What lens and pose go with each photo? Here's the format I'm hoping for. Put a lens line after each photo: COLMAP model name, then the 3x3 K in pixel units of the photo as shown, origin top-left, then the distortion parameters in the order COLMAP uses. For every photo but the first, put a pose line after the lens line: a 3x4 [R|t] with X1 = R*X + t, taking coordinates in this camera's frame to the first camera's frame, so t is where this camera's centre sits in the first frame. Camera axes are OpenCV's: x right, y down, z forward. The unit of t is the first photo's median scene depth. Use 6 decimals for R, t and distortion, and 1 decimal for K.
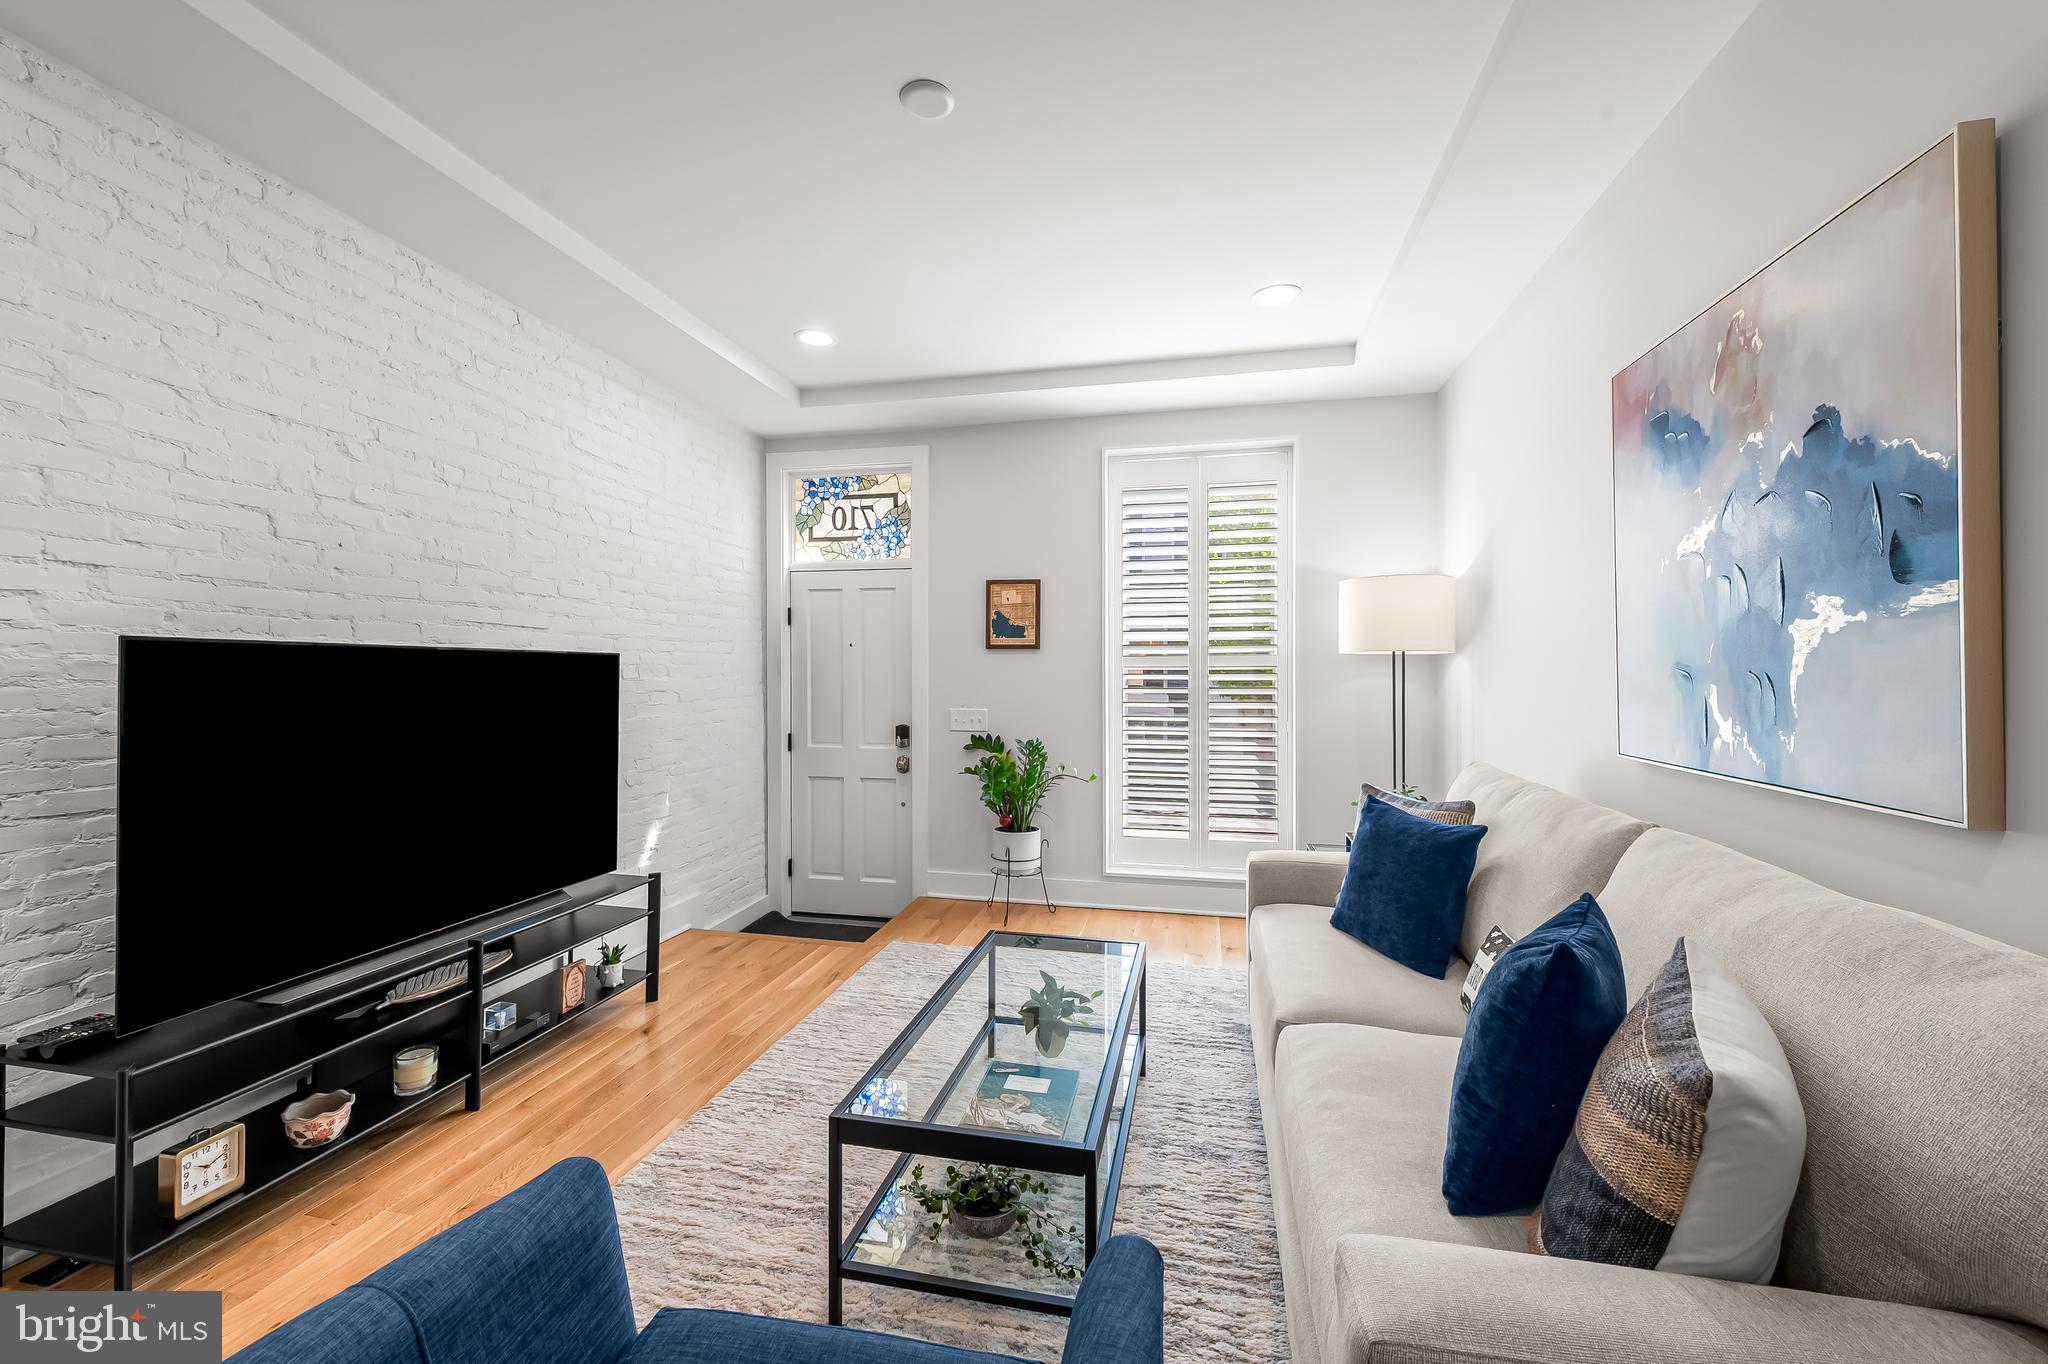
lens RADIAL K [[817.3, 0, 1026.3], [0, 817.3, 676.5], [0, 0, 1]] dist [0.007851, -0.000760]
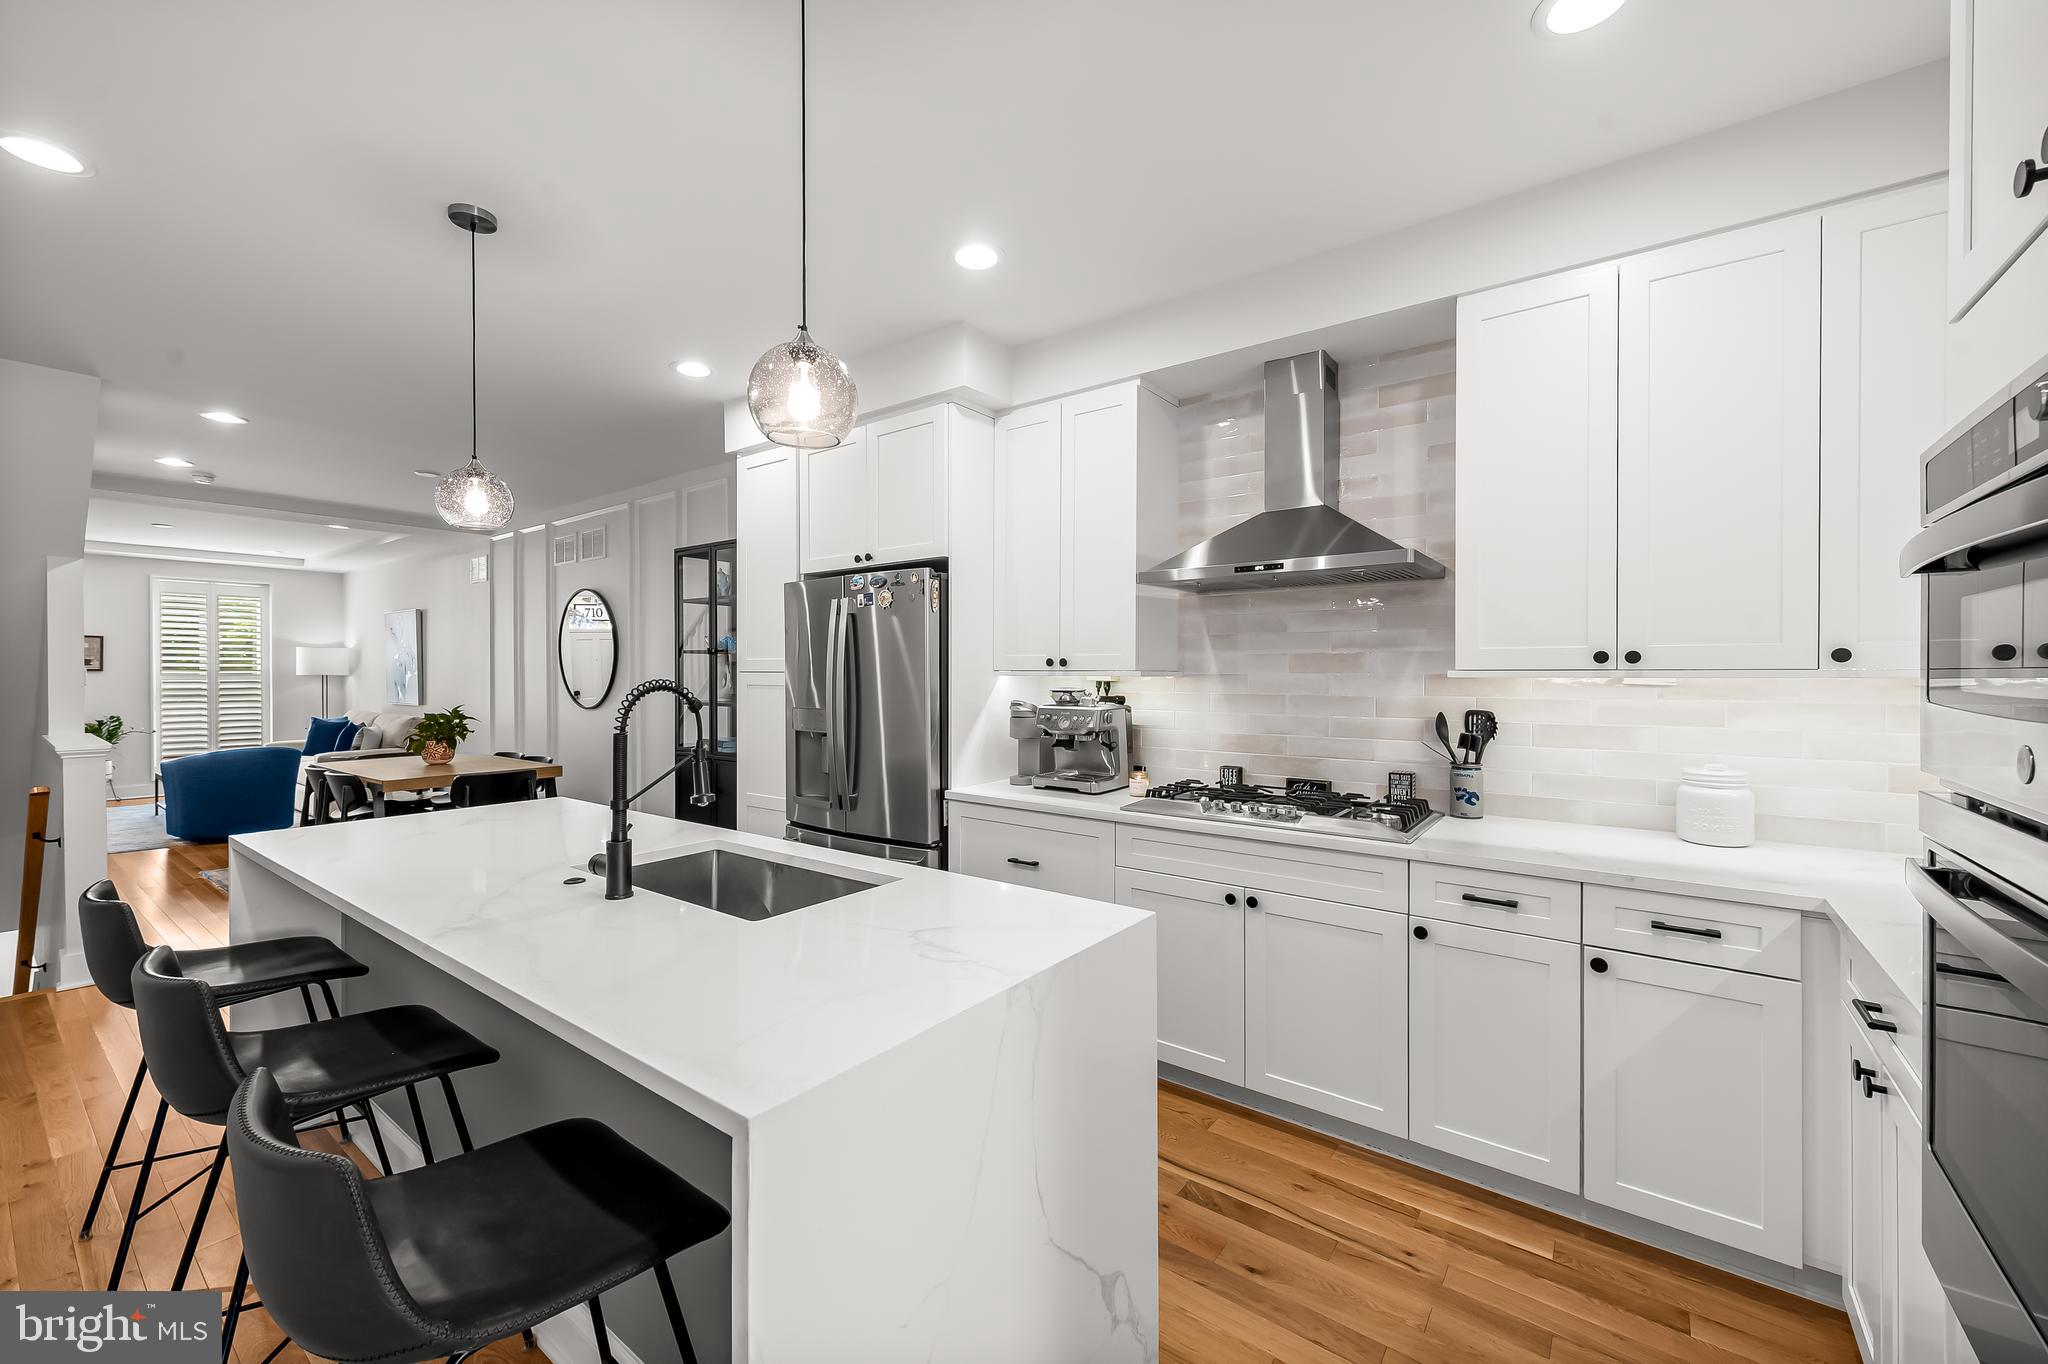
lens RADIAL K [[813.6, 0, 1027.3], [0, 813.6, 670.4], [0, 0, 1]] dist [0.009489, -0.000145]
pose [[0.422654, 0.002365, 0.906288, -0.851314], [0.003265, 0.999986, -0.004132, -0.020161], [-0.906285, 0.004706, 0.422641, -1.881331]]
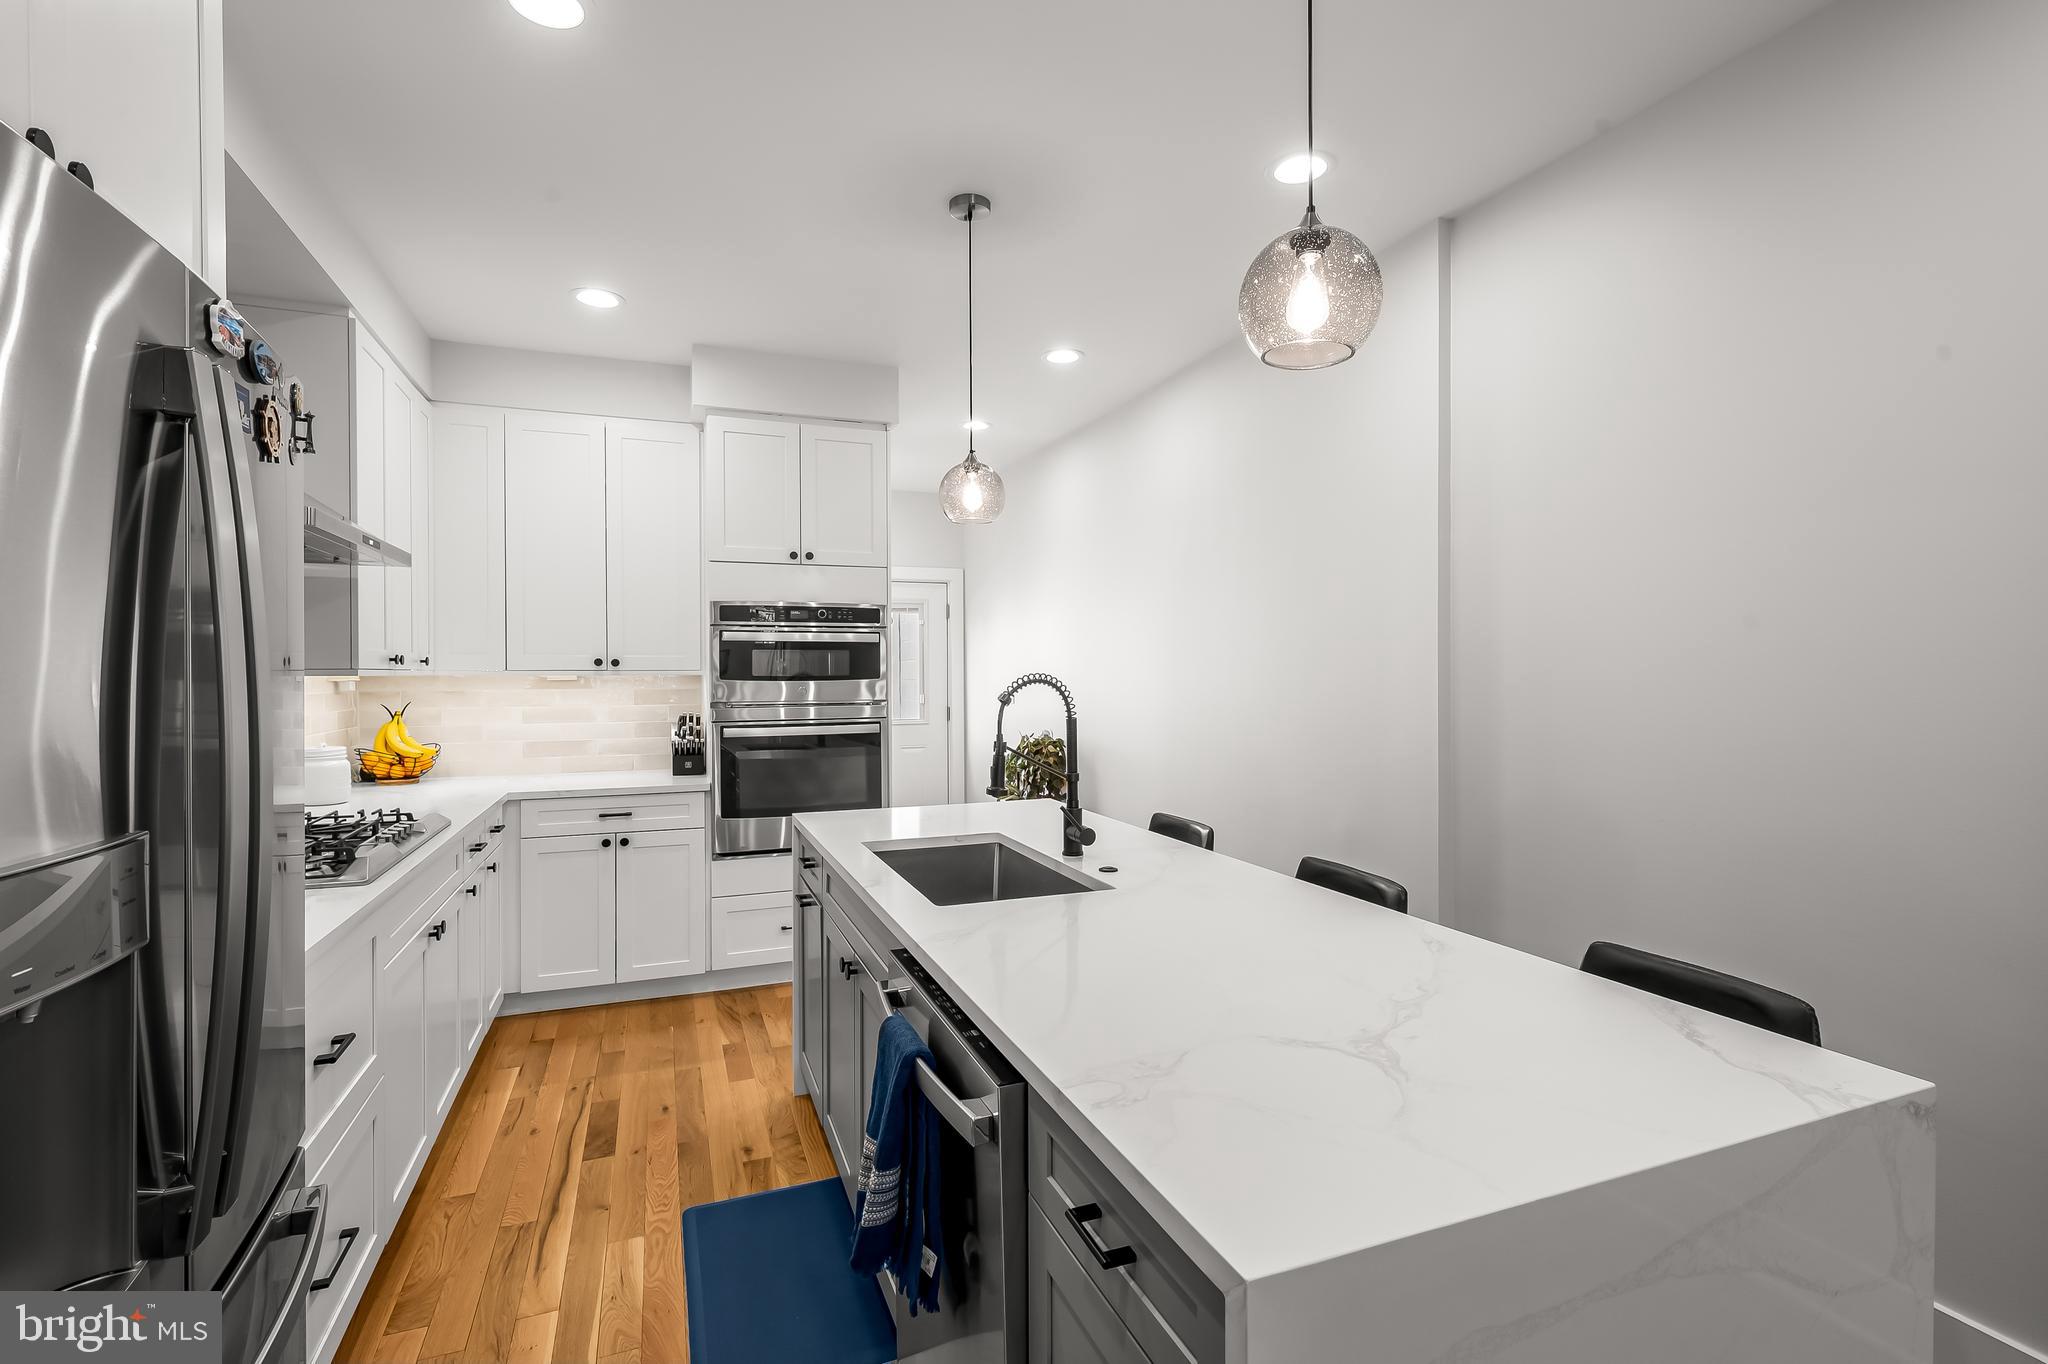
lens RADIAL K [[975.4, 0, 1062.9], [0, 975.4, 675.9], [0, 0, 1]] dist [-0.000308, -0.000082]
pose [[-0.822089, 0.007556, -0.569308, -0.252424], [0.004509, 0.999967, 0.006761, -0.019215], [0.569341, 0.002991, -0.822096, -1.075650]]
